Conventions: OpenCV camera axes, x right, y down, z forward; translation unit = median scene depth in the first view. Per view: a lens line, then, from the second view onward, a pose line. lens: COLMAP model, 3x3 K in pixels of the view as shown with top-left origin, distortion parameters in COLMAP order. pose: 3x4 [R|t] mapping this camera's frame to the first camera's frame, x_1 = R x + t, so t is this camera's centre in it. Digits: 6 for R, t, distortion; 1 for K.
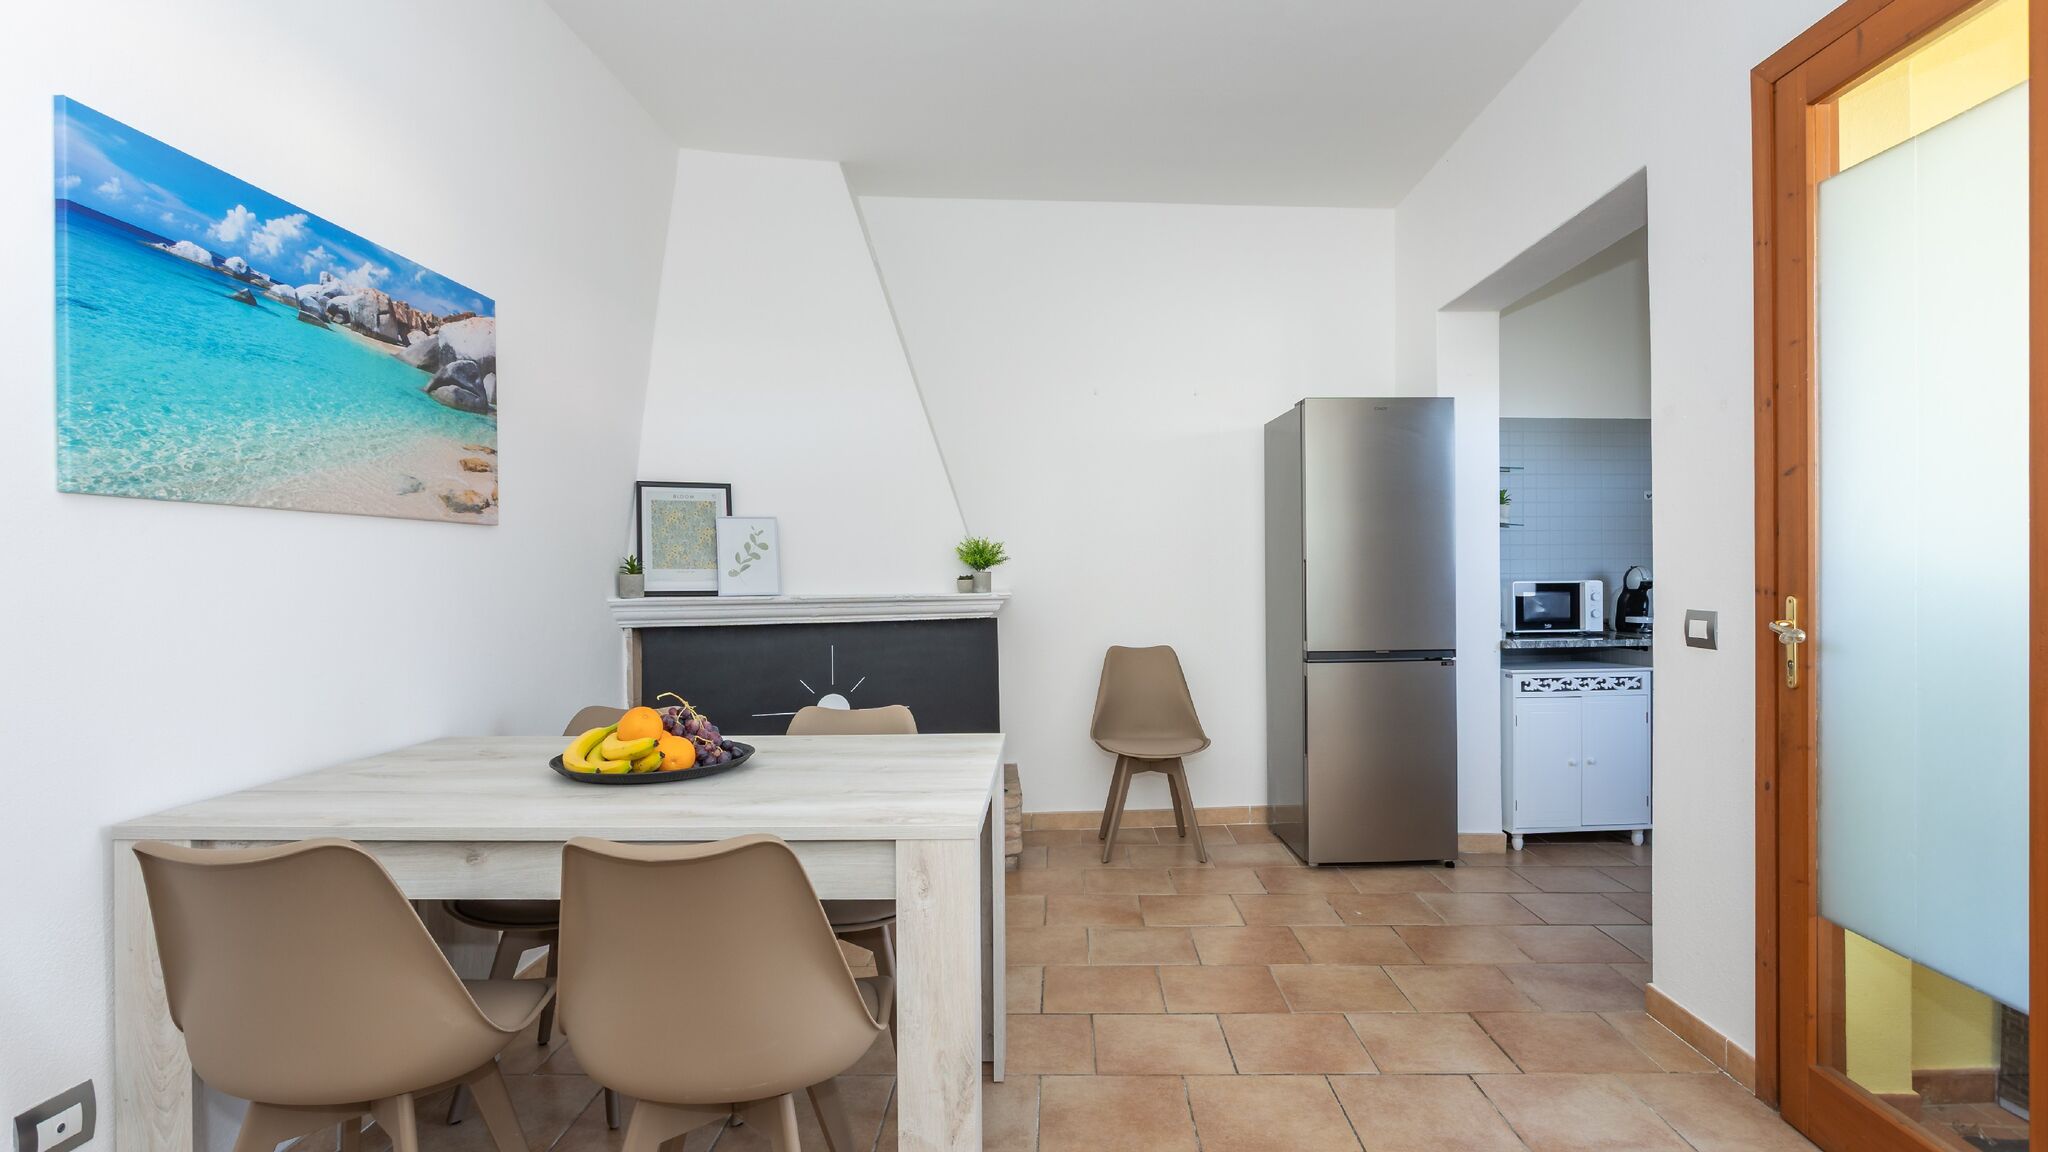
lens RADIAL K [[1037.4, 0, 1029.7], [0, 1037.4, 581.2], [0, 0, 1]] dist [-0.011970, -0.000331]
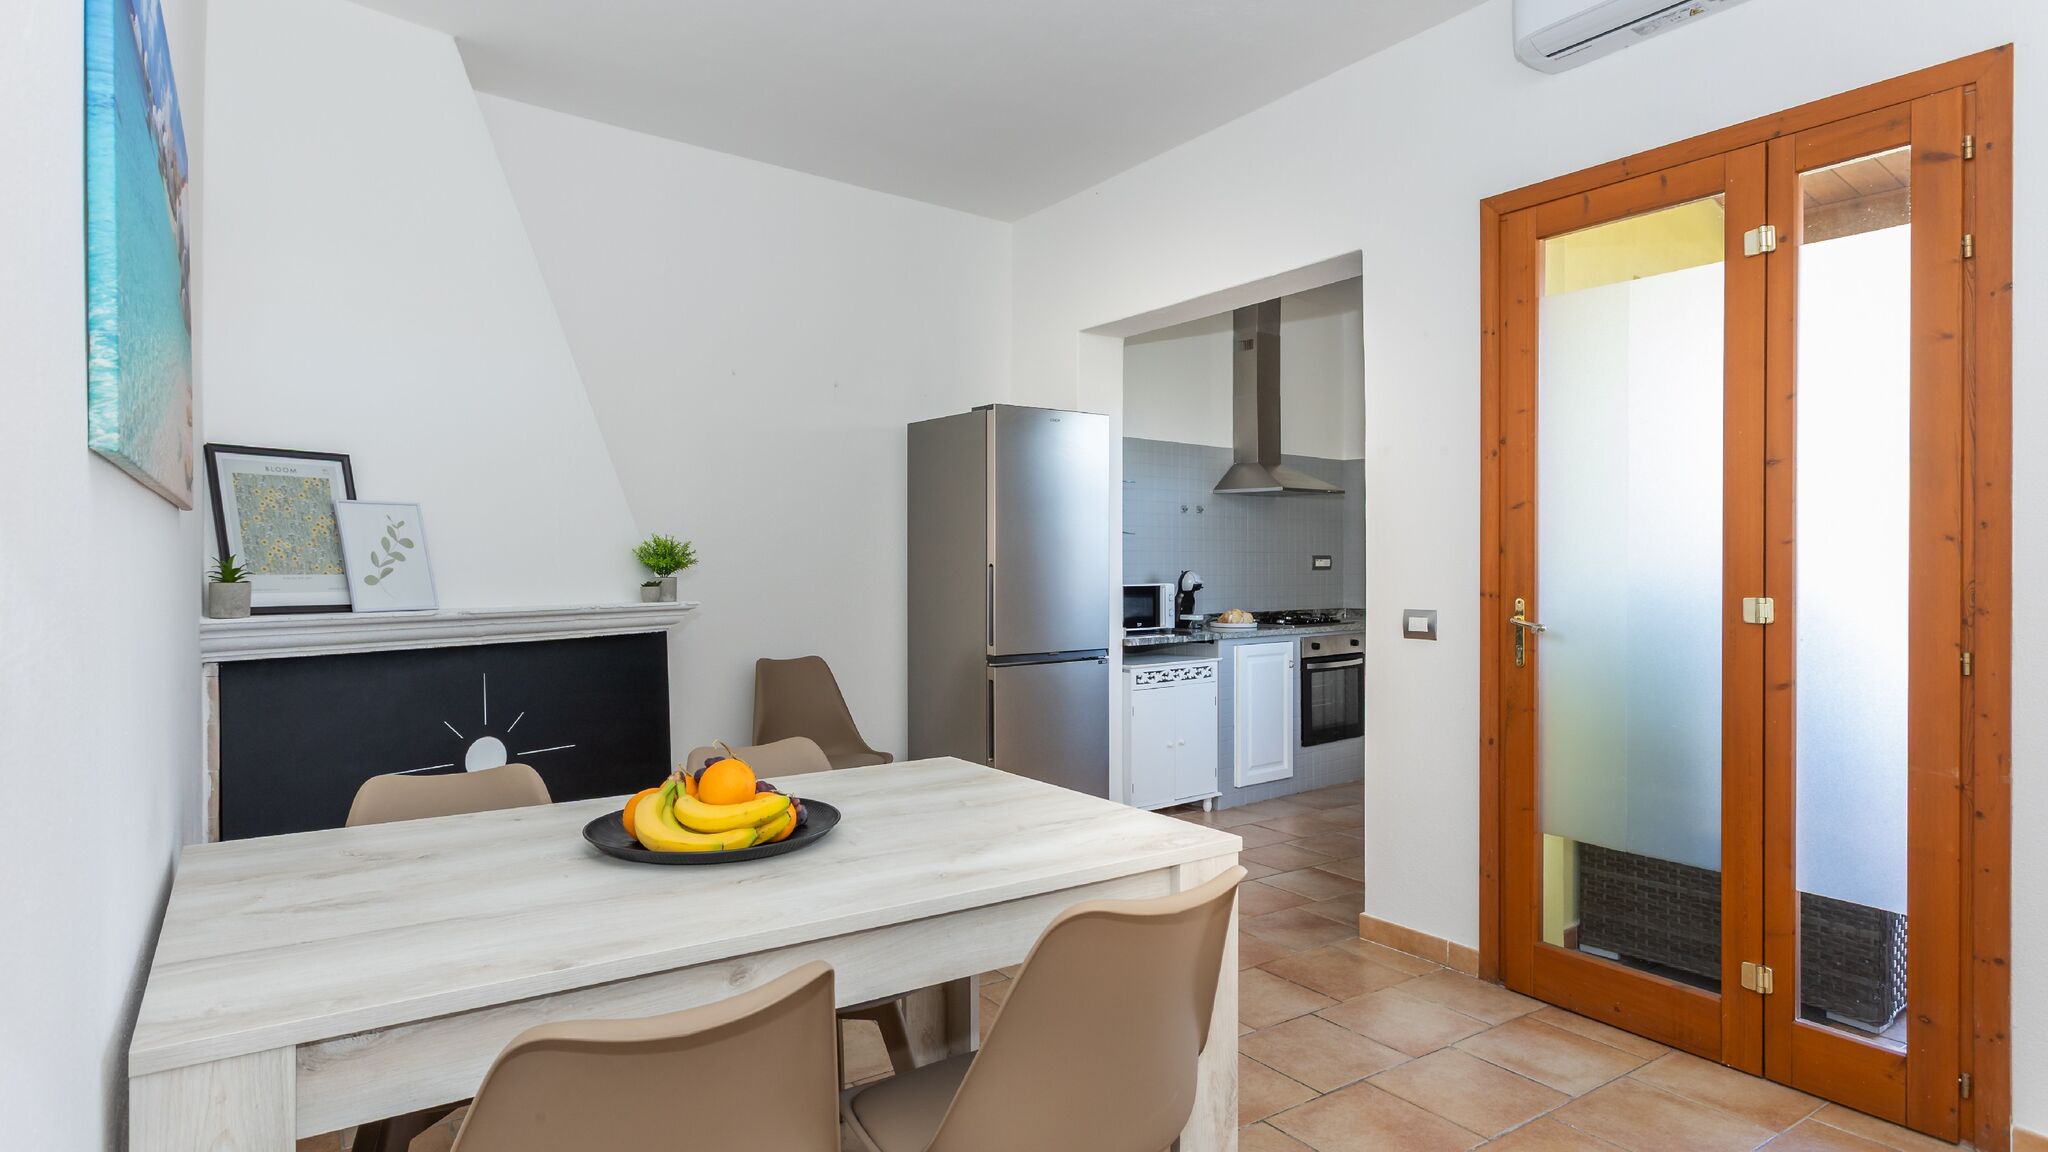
lens RADIAL K [[1125.3, 0, 1024.0], [0, 1125.3, 576.0], [0, 0, 1]] dist [-0.003781, -0.000220]
pose [[0.815616, -0.000264, 0.578594, -0.588827], [0.002912, 0.999989, -0.003649, -0.010188], [-0.578587, 0.004661, 0.815608, 0.158535]]
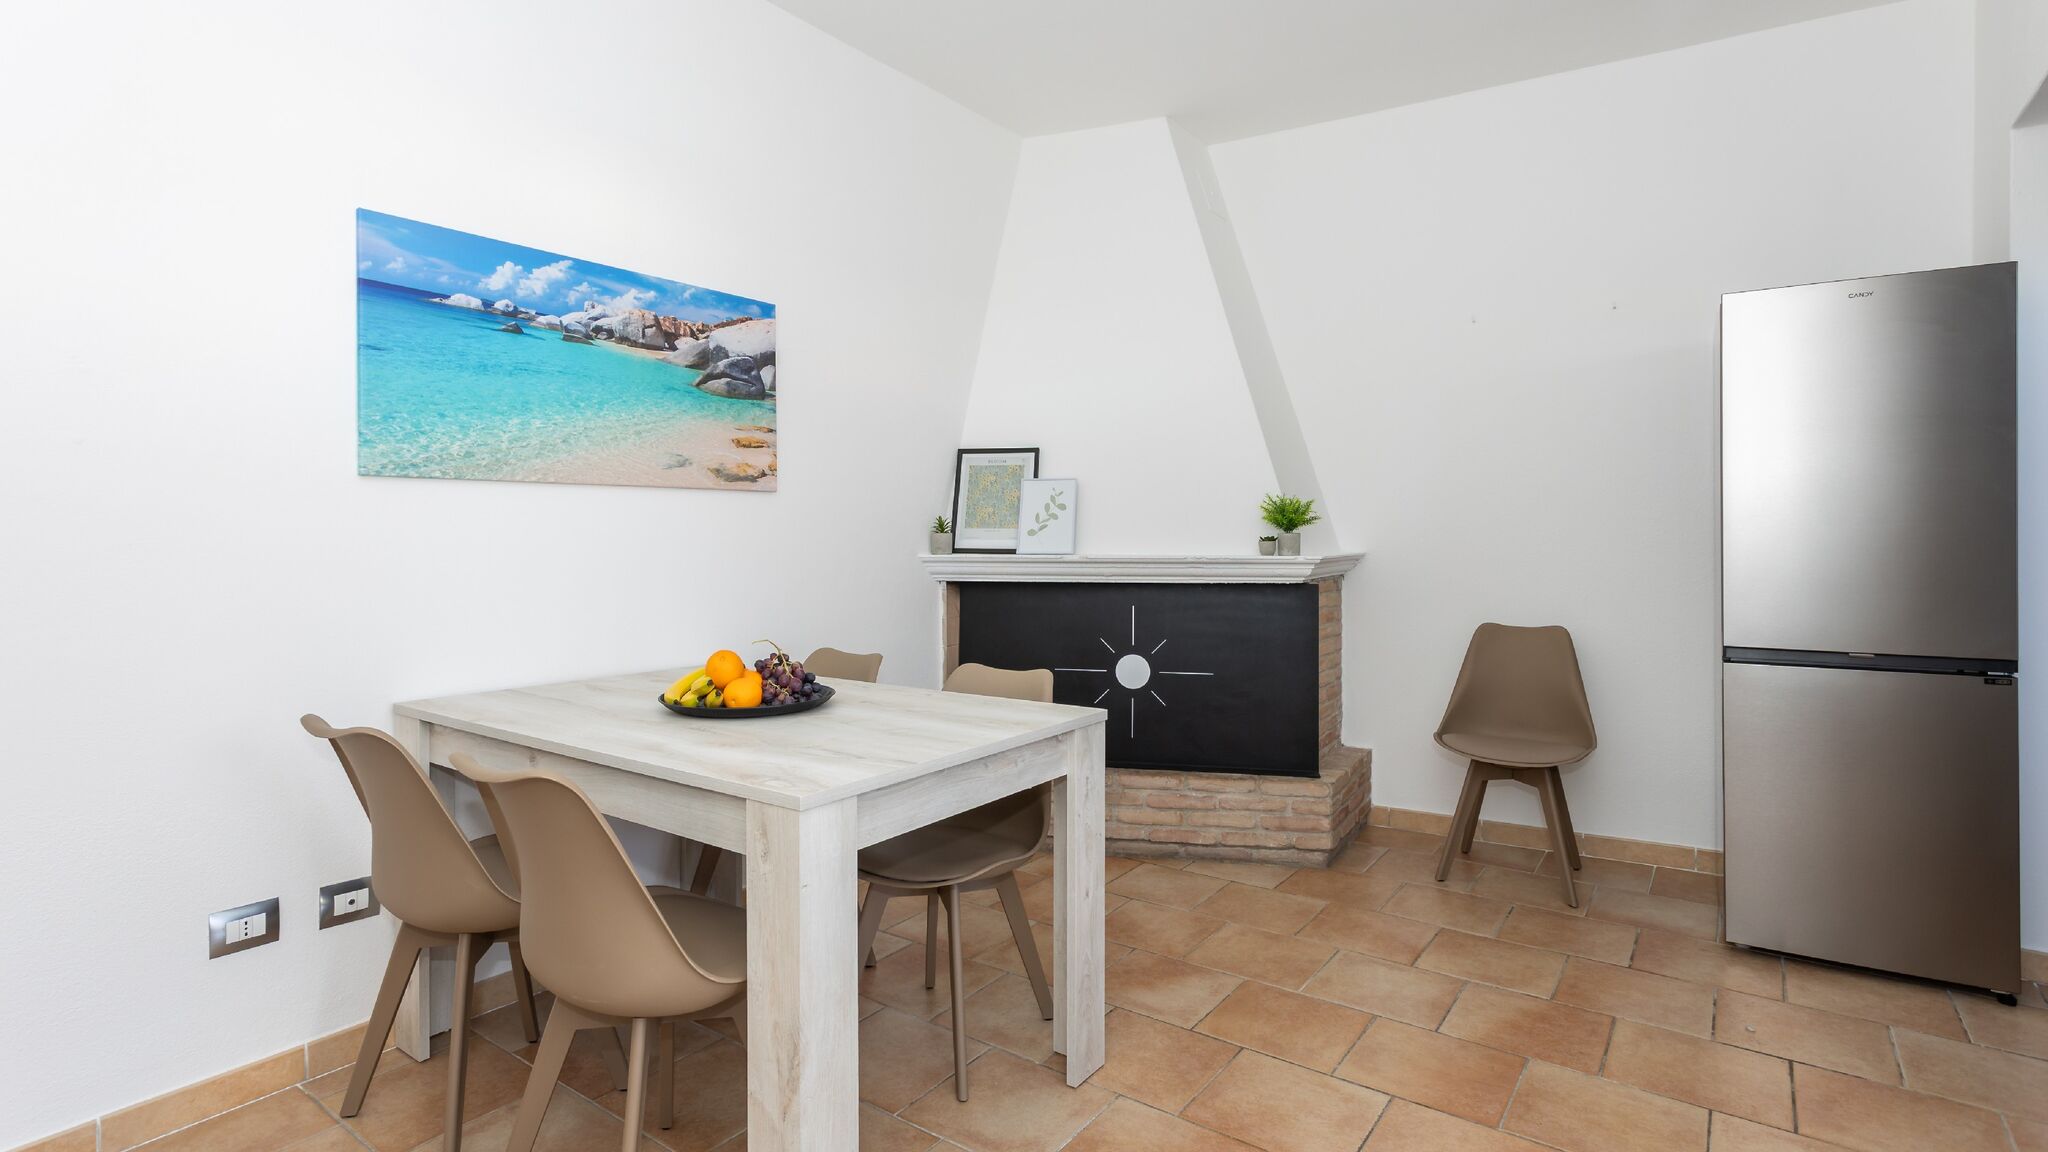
lens RADIAL K [[997.5, 0, 994.3], [0, 997.5, 537.3], [0, 0, 1]] dist [-0.000067, 0.000448]
pose [[0.815803, 0.009669, -0.578250, 0.432880], [-0.010771, 0.999941, 0.001525, -0.006343], [0.578230, 0.004984, 0.815858, 0.238645]]
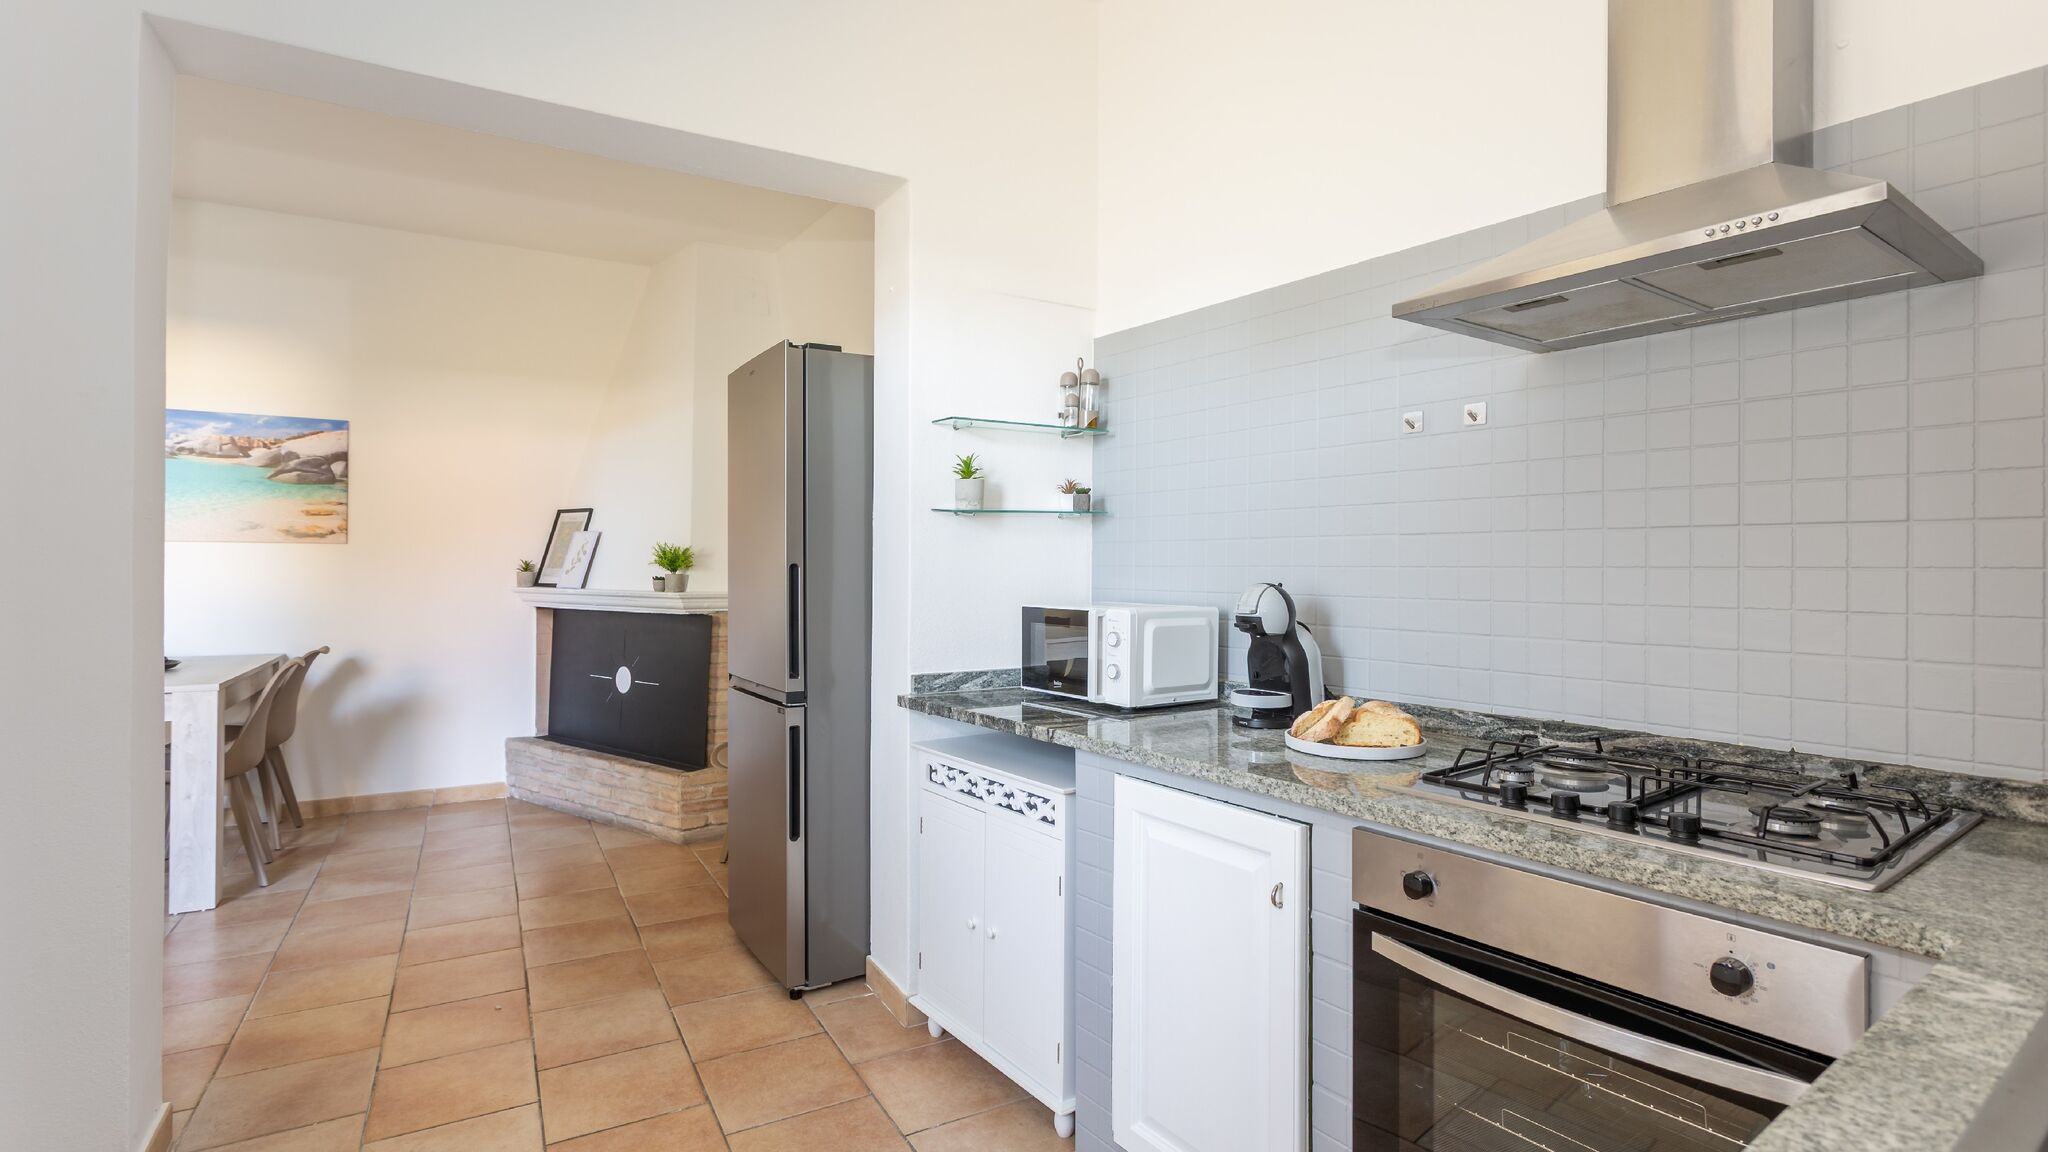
lens RADIAL K [[954.5, 0, 1022.9], [0, 954.5, 567.5], [0, 0, 1]] dist [0.001105, 0.000235]
pose [[0.511523, 0.010256, -0.859208, 1.837745], [-0.019331, 0.999813, 0.000426, -0.042718], [0.859052, 0.016392, 0.511626, 1.384424]]
